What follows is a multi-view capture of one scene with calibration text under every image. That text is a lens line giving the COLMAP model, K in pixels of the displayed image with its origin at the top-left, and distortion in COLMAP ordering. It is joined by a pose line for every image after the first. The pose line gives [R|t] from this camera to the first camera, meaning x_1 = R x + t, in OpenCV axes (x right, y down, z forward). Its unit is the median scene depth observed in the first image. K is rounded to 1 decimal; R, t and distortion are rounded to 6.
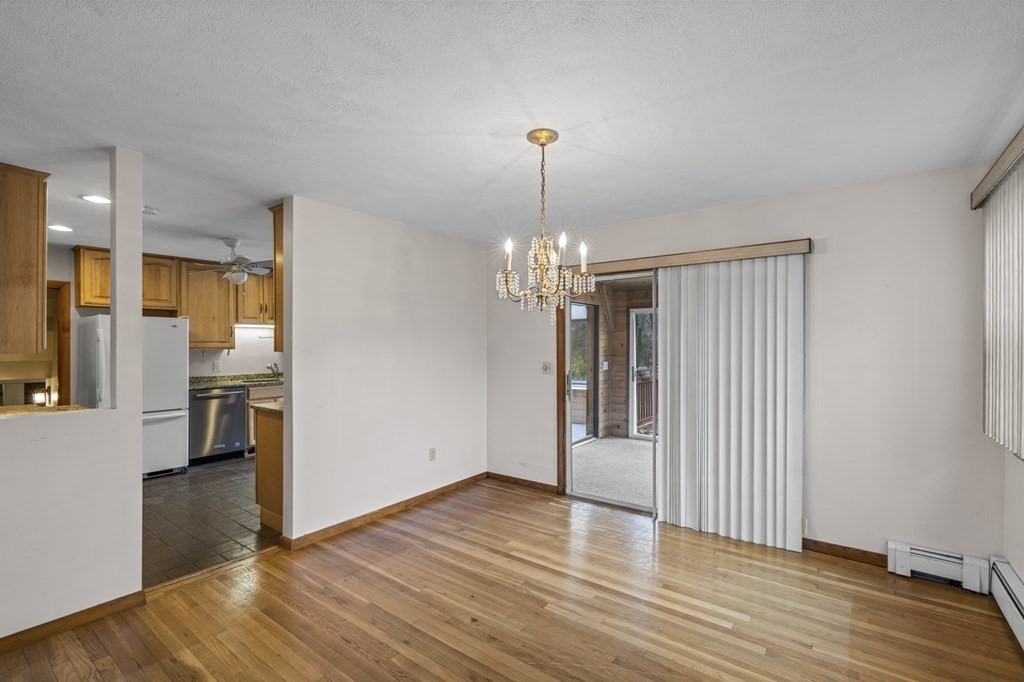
lens RADIAL K [[468.8, 0, 509.2], [0, 468.8, 343.6], [0, 0, 1]] dist [-0.002862, -0.000326]
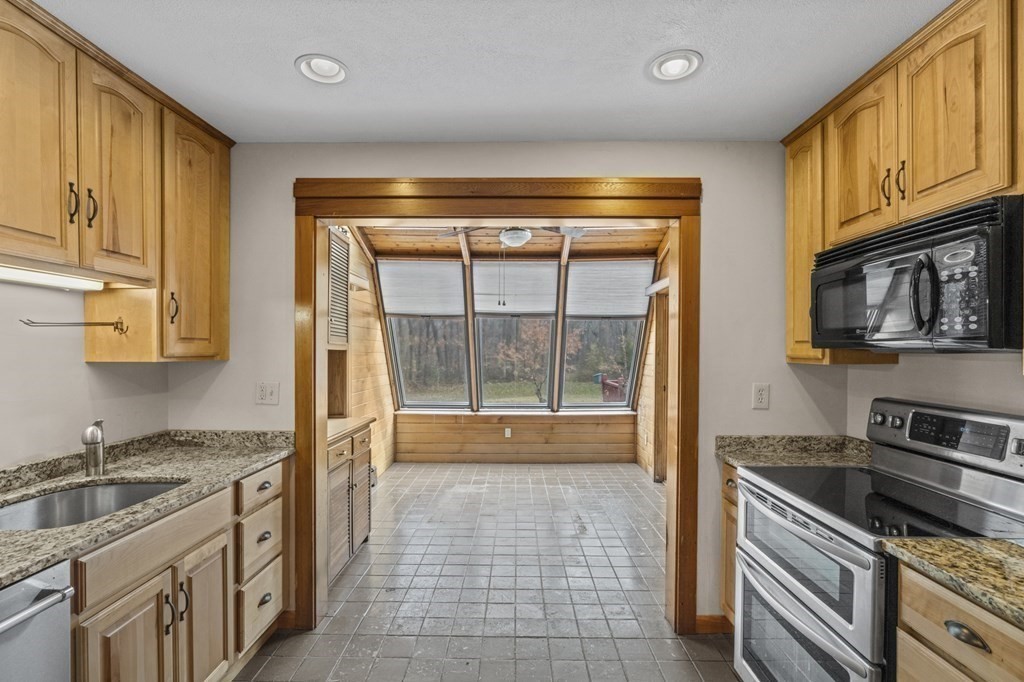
lens RADIAL K [[467.4, 0, 515.0], [0, 467.4, 351.9], [0, 0, 1]] dist [-0.013059, 0.004953]
pose [[0.807822, -0.001952, 0.589423, -0.513175], [-0.000783, 0.999990, 0.004384, 0.000829], [-0.589425, -0.004003, 0.807813, 0.706616]]
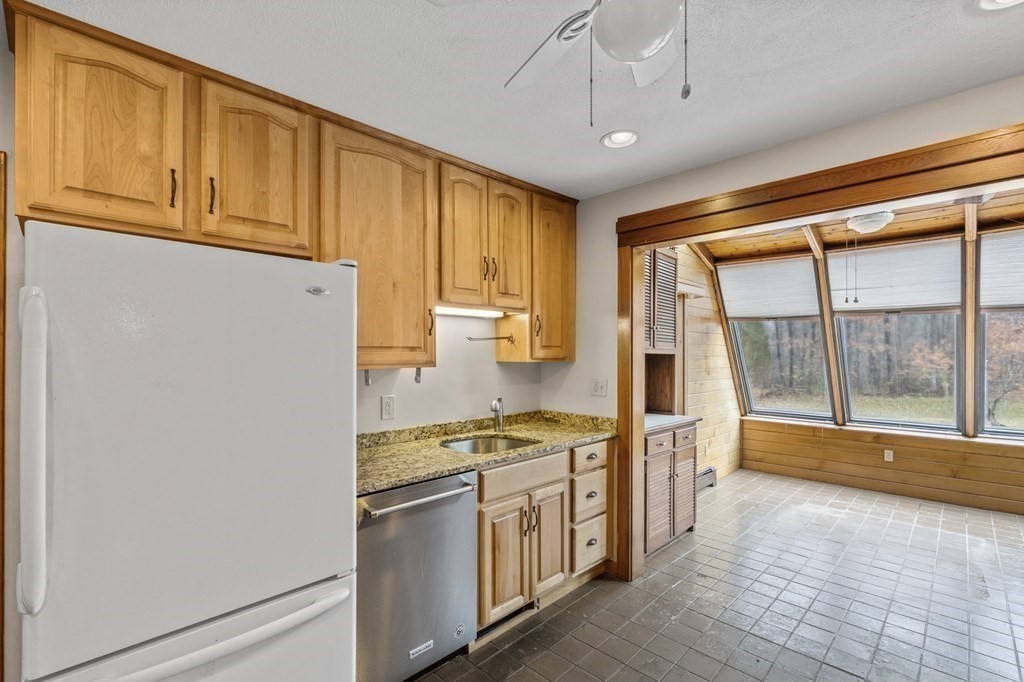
lens RADIAL K [[469.0, 0, 508.9], [0, 469.0, 349.0], [0, 0, 1]] dist [-0.001925, -0.000009]
pose [[0.989215, -0.001760, -0.146463, -0.472811], [0.000297, 0.999950, -0.010008, 0.000645], [0.146473, 0.009856, 0.989166, 0.623501]]
